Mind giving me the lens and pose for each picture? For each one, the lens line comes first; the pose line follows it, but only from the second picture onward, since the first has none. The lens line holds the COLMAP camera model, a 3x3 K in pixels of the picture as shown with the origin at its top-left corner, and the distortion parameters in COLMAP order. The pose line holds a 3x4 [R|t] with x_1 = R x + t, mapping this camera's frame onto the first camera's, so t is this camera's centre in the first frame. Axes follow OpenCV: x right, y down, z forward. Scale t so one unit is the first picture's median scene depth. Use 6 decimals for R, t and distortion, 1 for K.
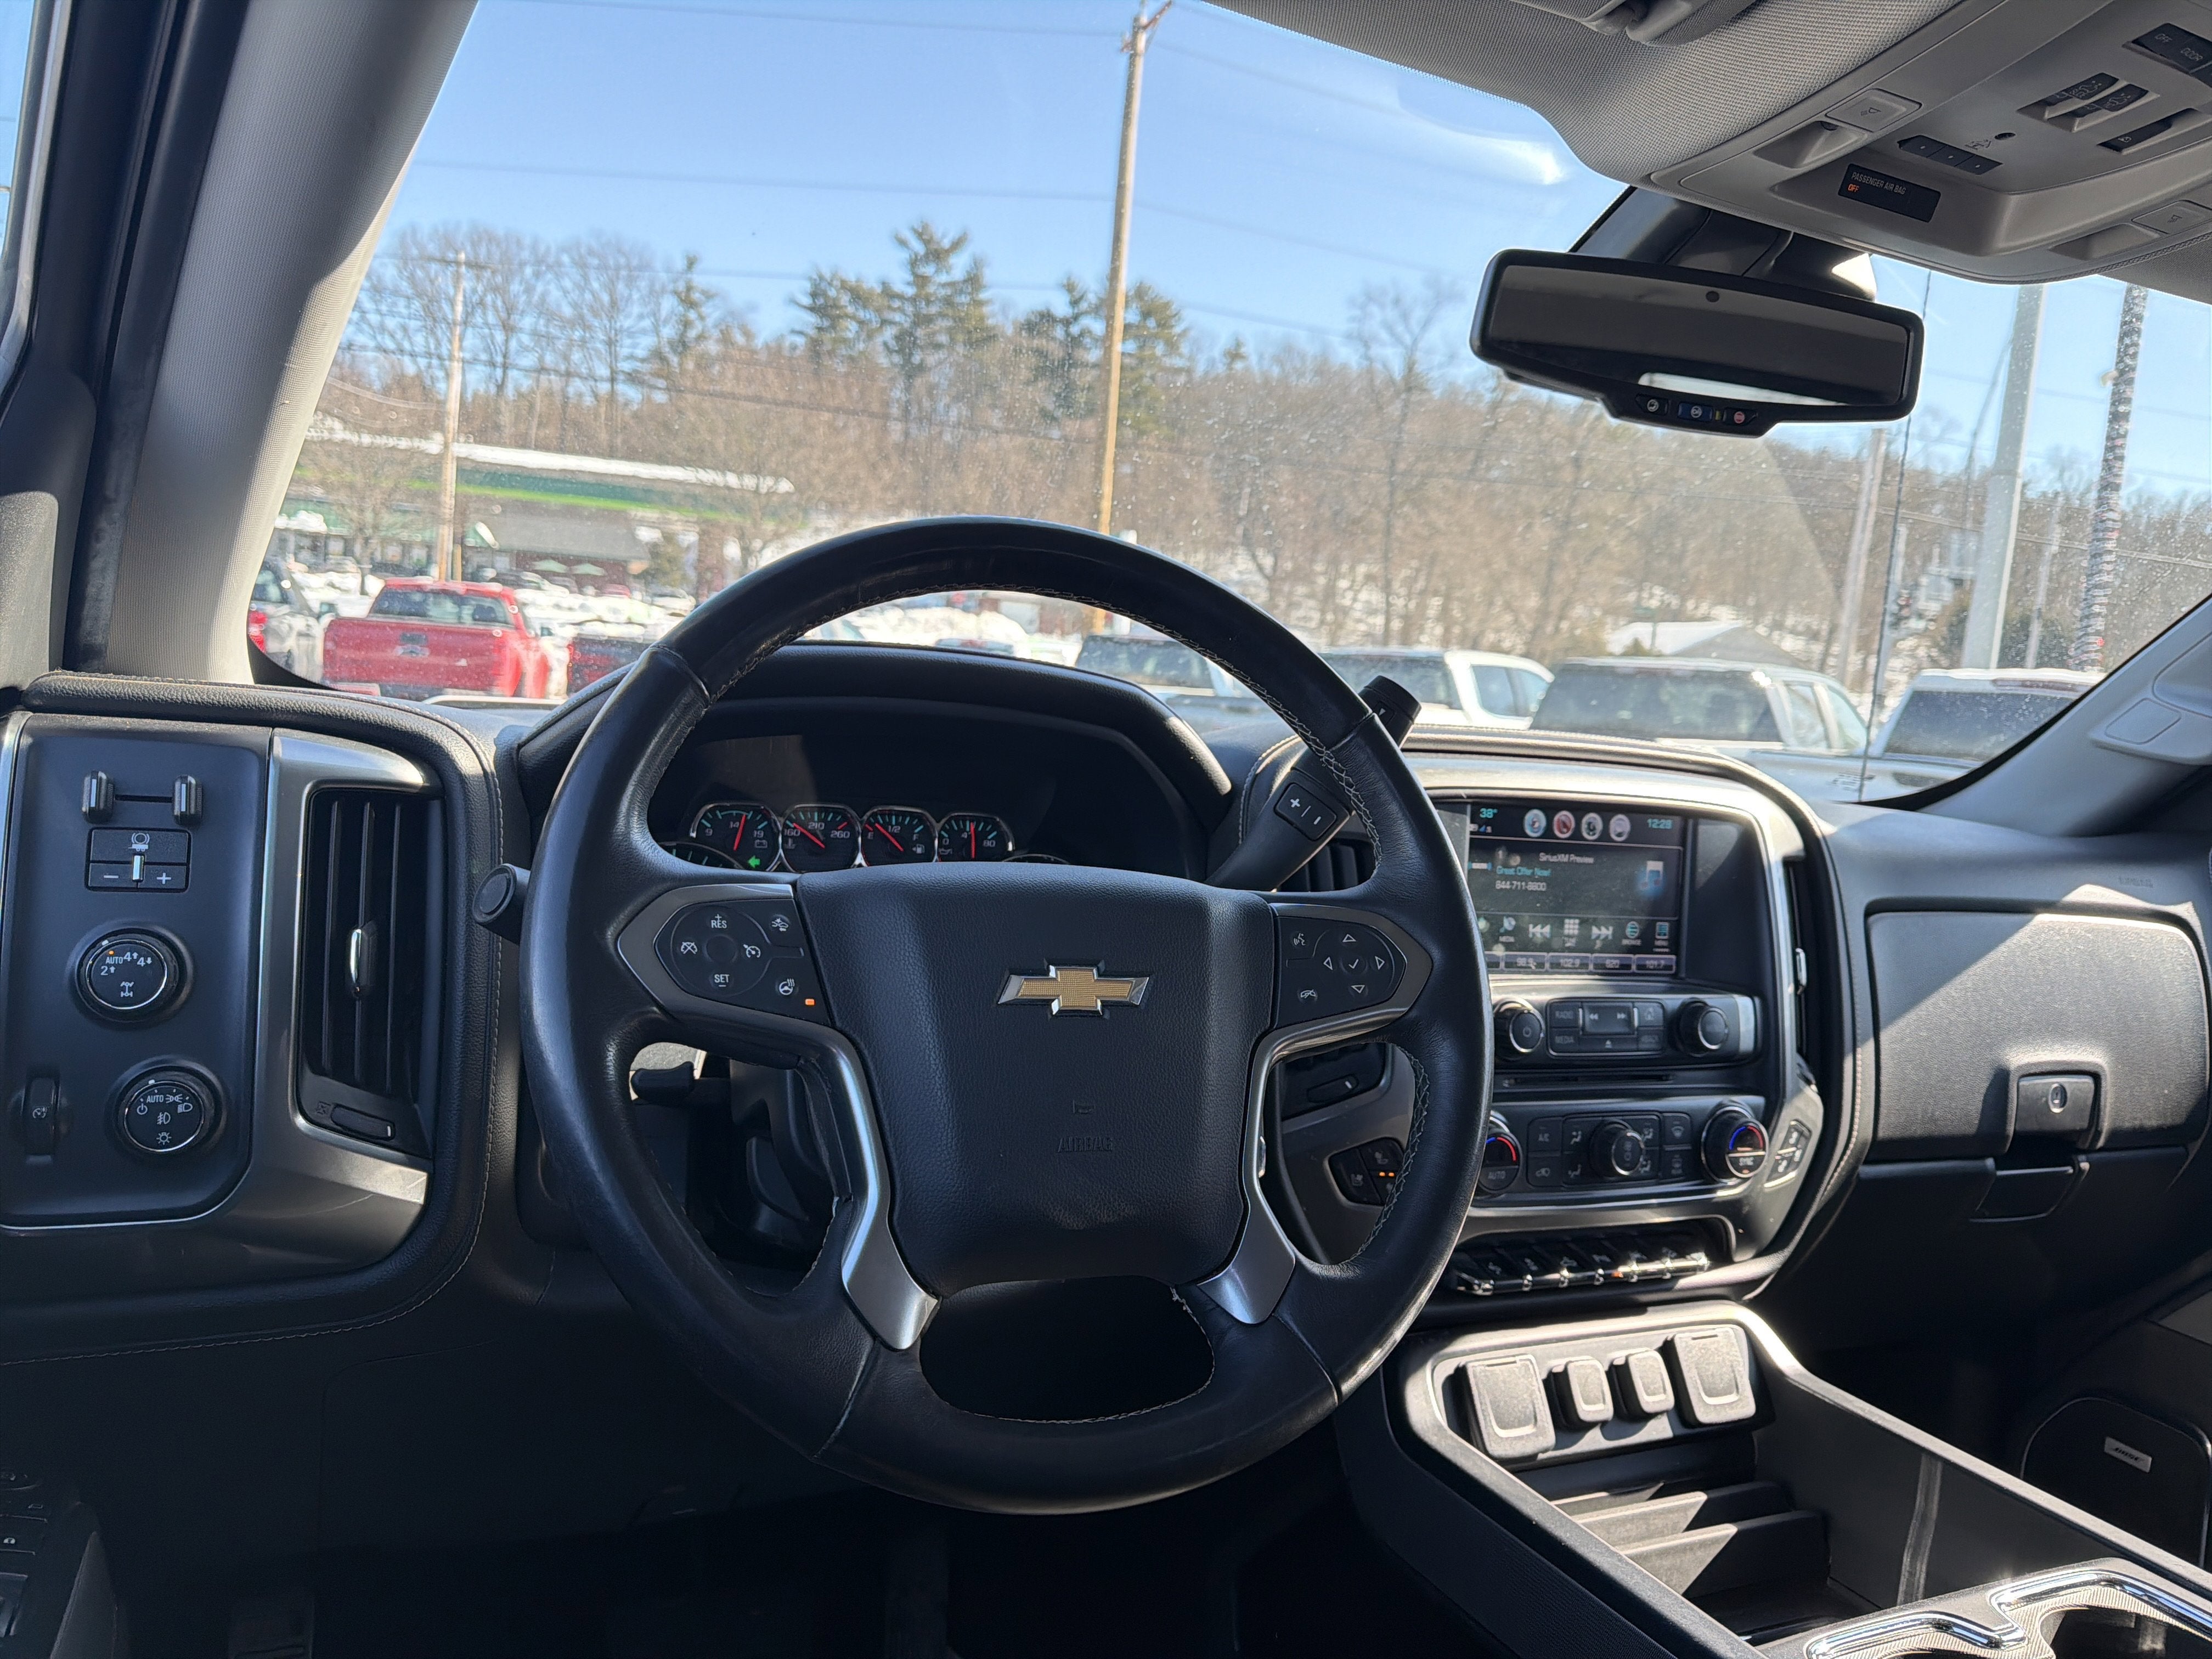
lens RADIAL K [[1588.0, 0, 1106.0], [0, 1588.0, 829.5], [0, 0, 1]] dist [0.039944, -0.097847]
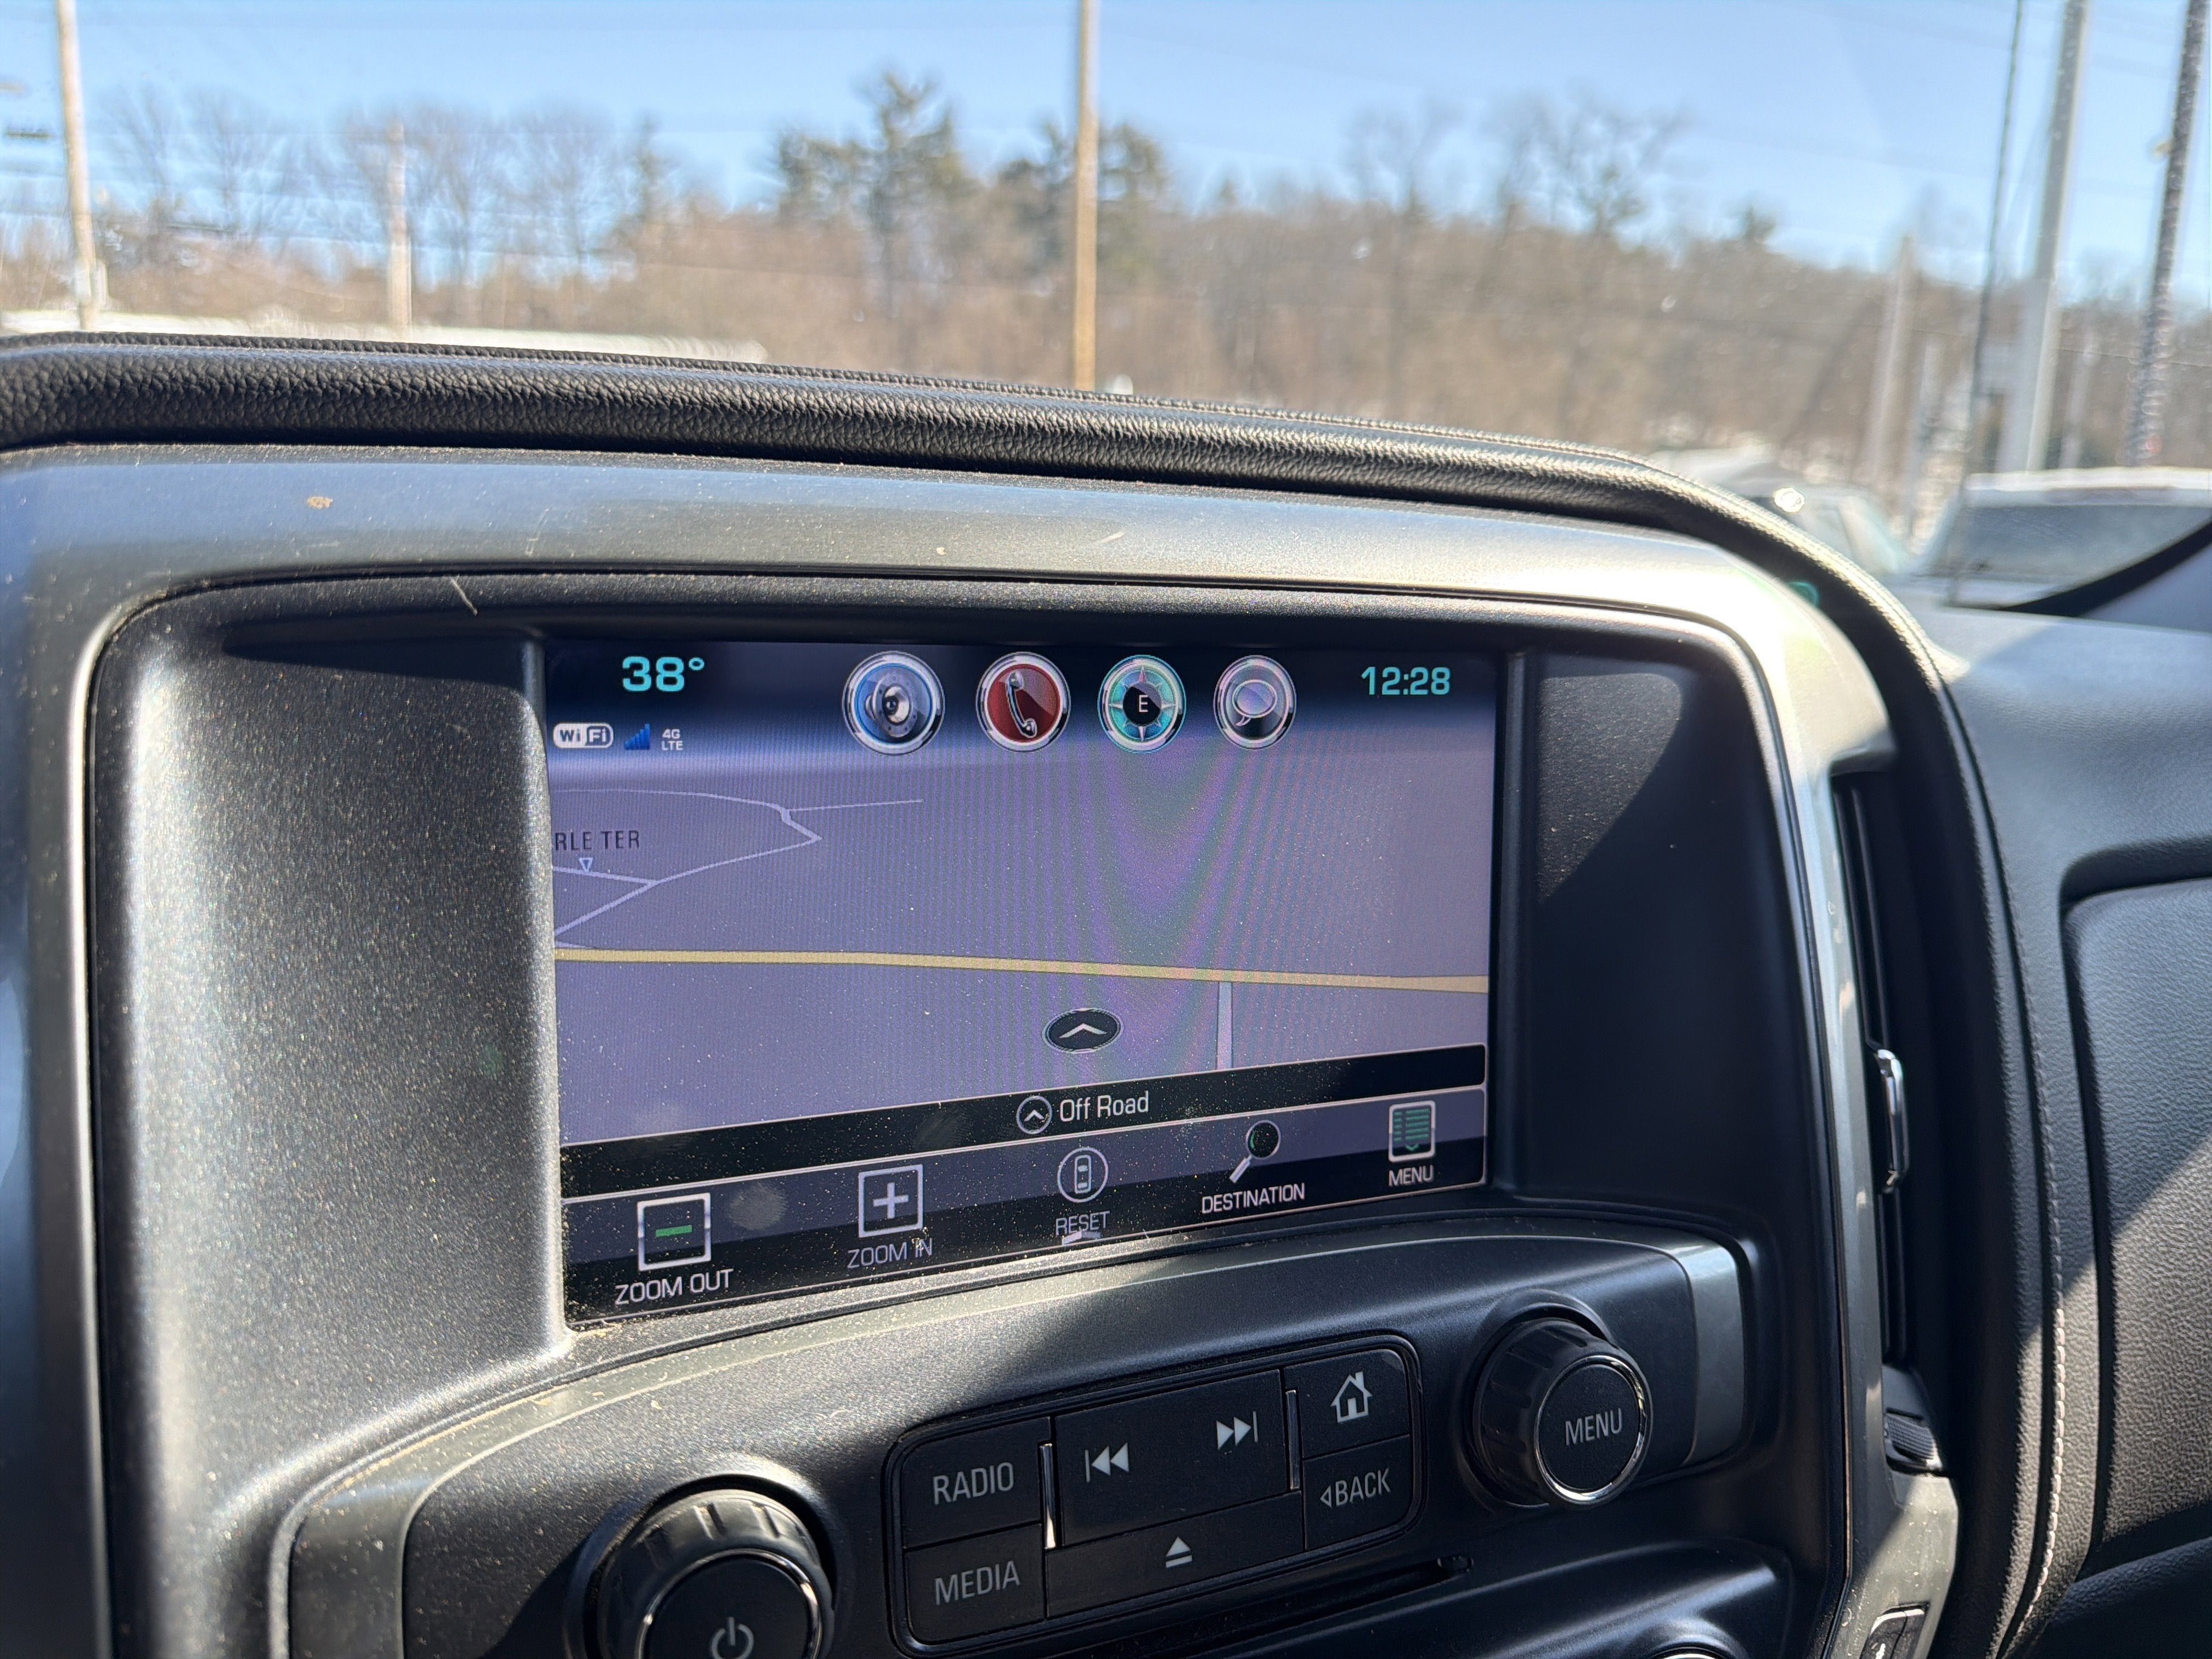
lens RADIAL K [[1564.9, 0, 1093.4], [0, 1564.9, 841.8], [0, 0, 1]] dist [-0.005965, 0.001992]
pose [[0.998335, -0.047961, -0.032037, 0.046410], [0.050674, 0.994644, 0.090082, -0.000480], [0.027545, -0.091555, 0.995419, 0.110656]]
